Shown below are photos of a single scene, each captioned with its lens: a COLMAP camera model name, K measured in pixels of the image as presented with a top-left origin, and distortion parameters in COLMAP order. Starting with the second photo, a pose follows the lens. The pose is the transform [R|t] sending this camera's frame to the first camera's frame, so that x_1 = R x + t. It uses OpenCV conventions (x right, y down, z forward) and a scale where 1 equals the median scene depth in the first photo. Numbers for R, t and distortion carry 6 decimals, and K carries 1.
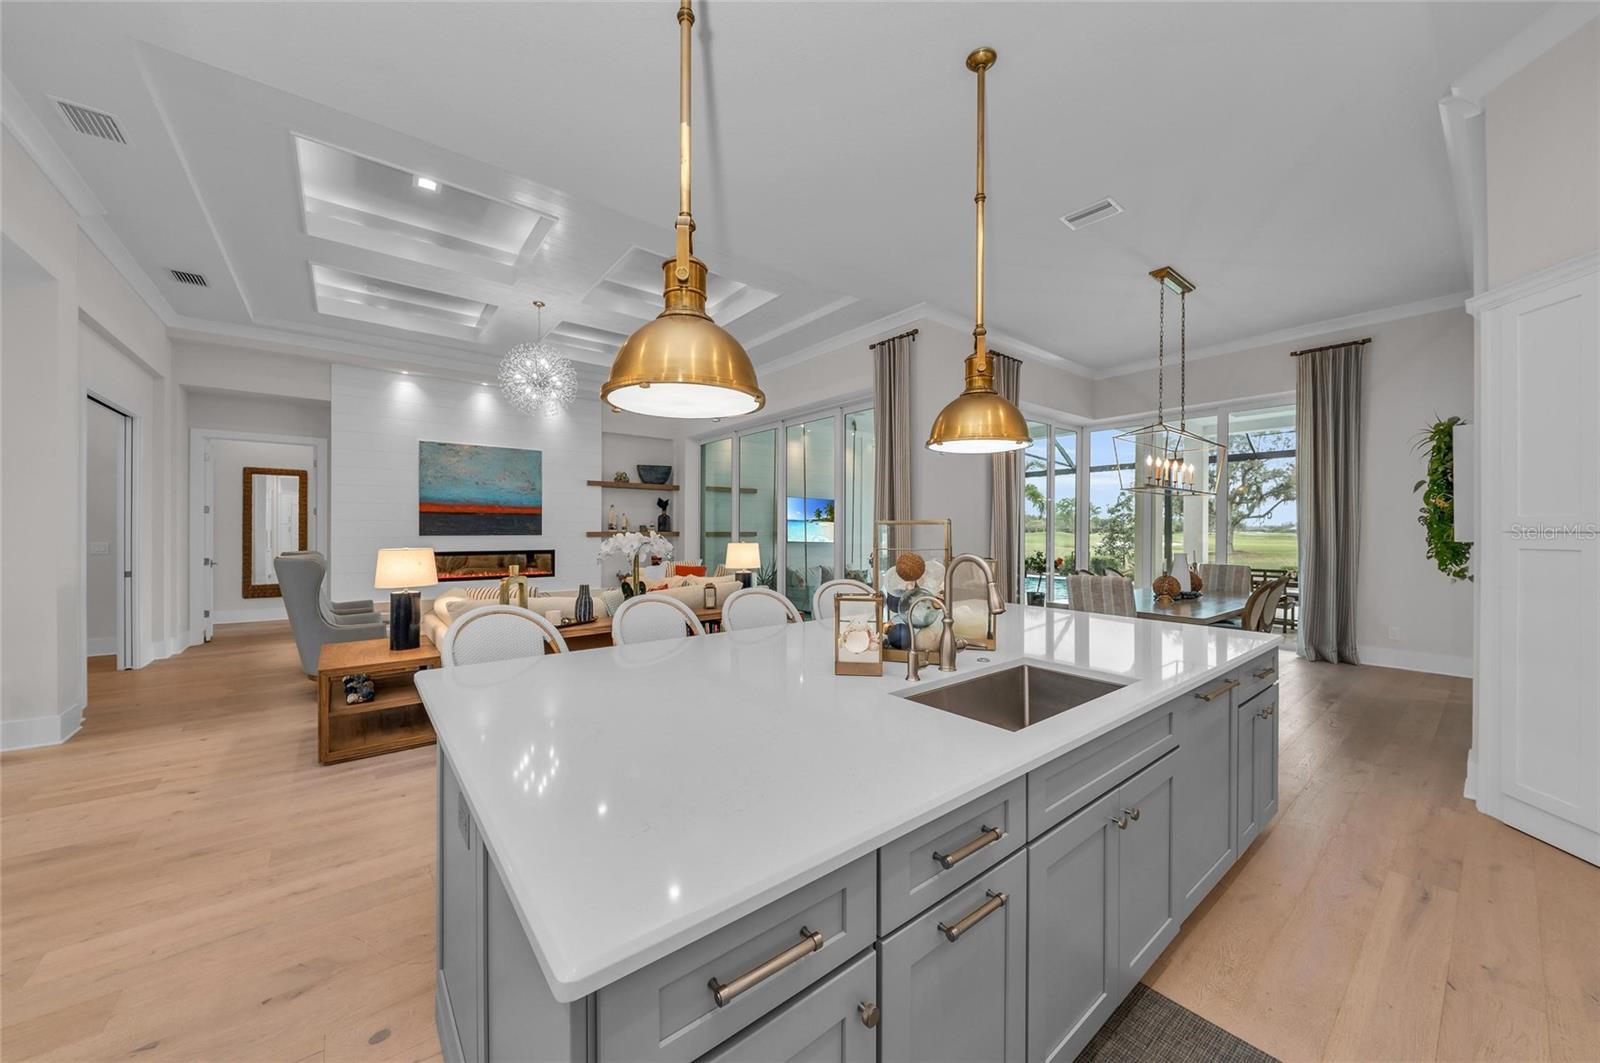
lens RADIAL K [[572.0, 0, 800.0], [0, 572.0, 531.5], [0, 0, 1]] dist [-0.000019, -0.000094]
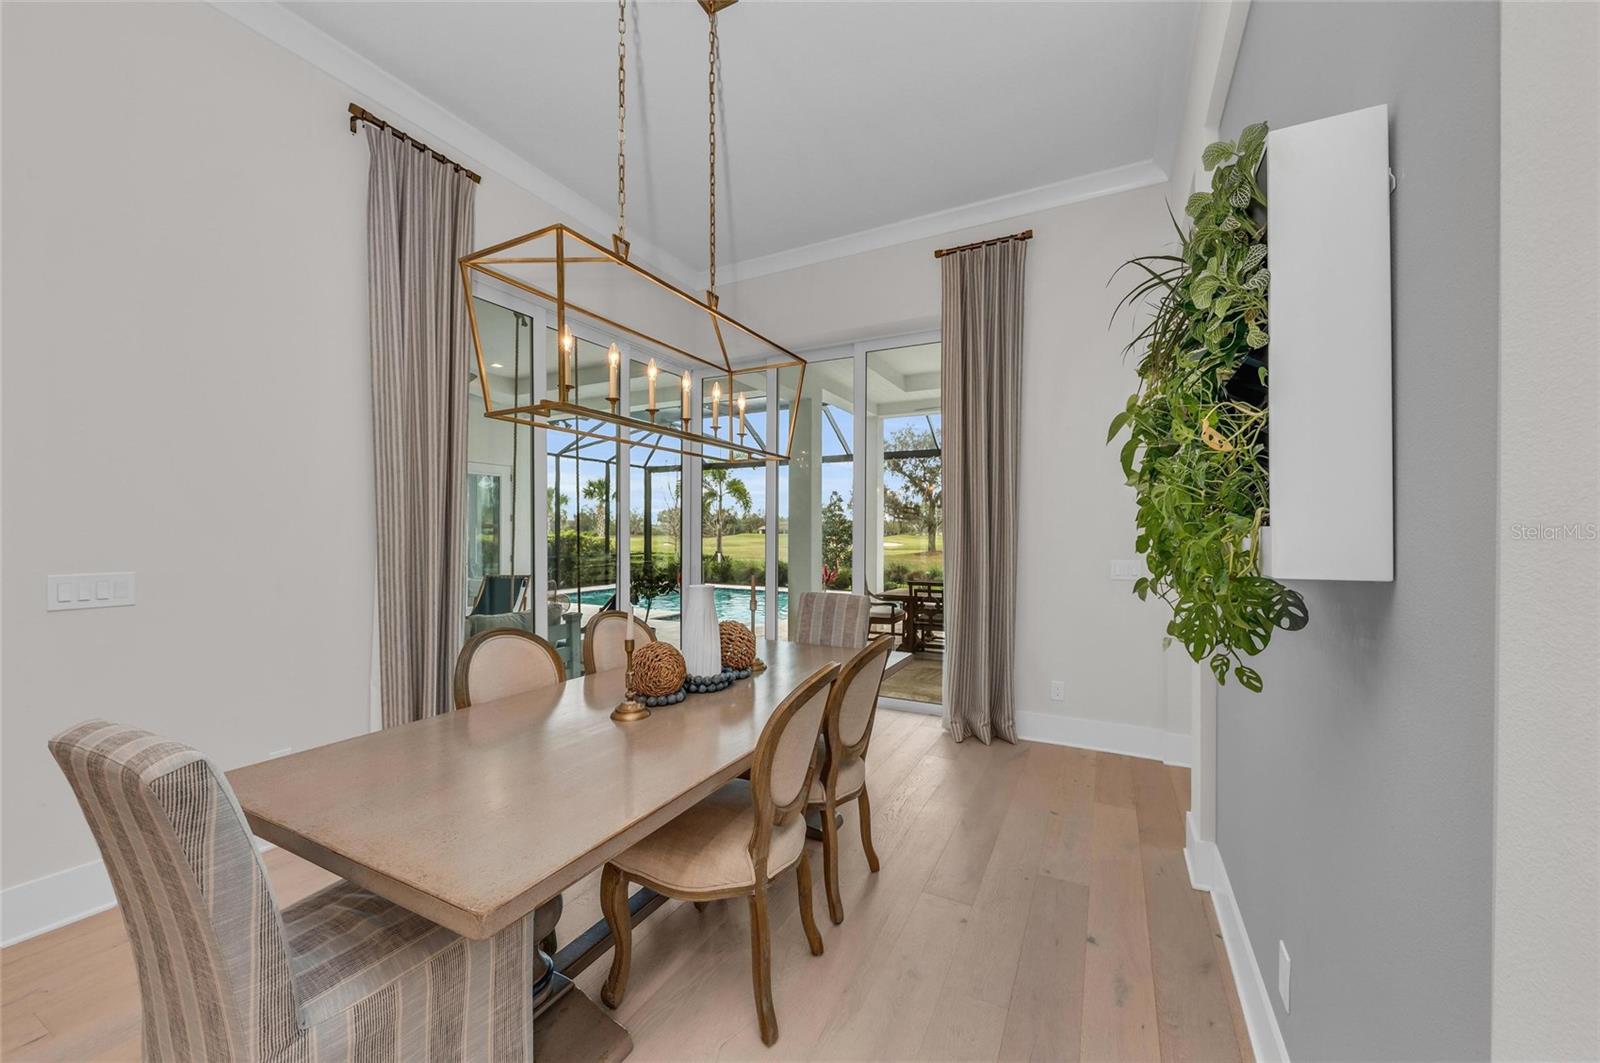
lens RADIAL K [[572.0, 0, 800.0], [0, 572.0, 531.5], [0, 0, 1]] dist [-0.000019, -0.000094]
pose [[0.923092, 0.004733, 0.384549, 0.492596], [-0.004420, 0.999989, -0.001698, -0.001559], [-0.384553, -0.000132, 0.923103, 0.488158]]
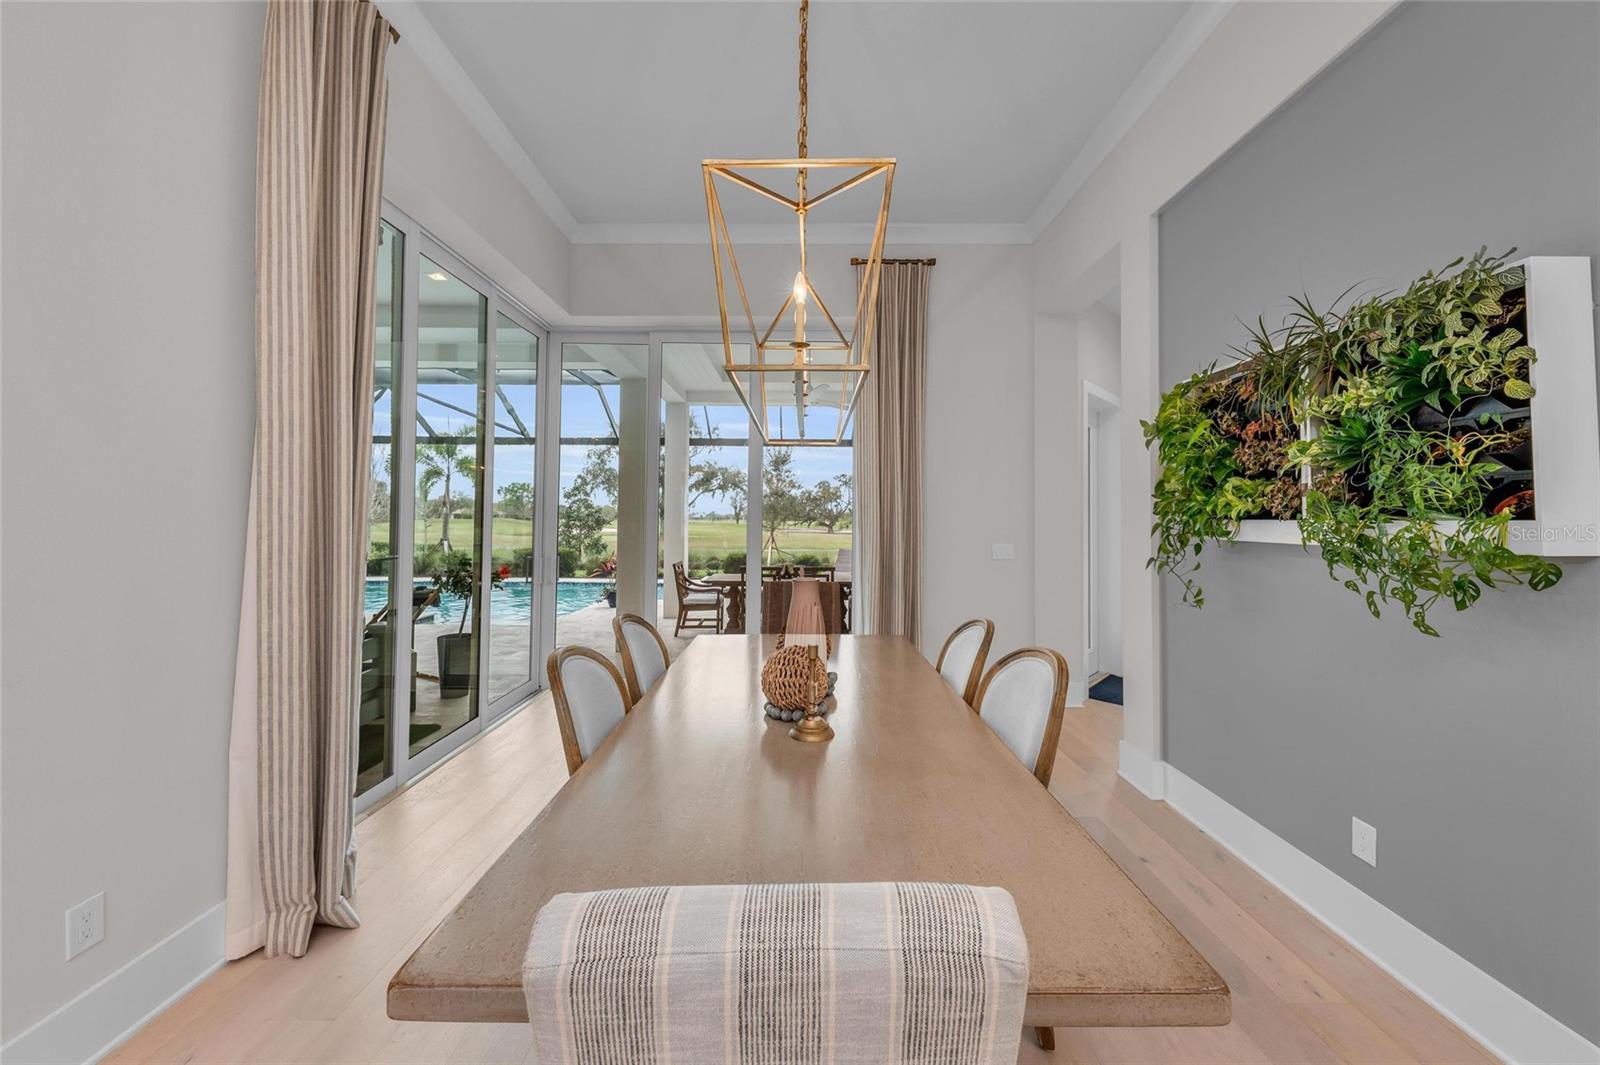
lens RADIAL K [[562.3, 0, 761.9], [0, 562.3, 501.9], [0, 0, 1]] dist [0.000173, 0.000020]
pose [[0.662466, 0.030196, 0.748483, 0.303205], [-0.009414, 0.999444, -0.031988, -0.001023], [-0.749033, 0.014145, 0.662382, 0.661188]]
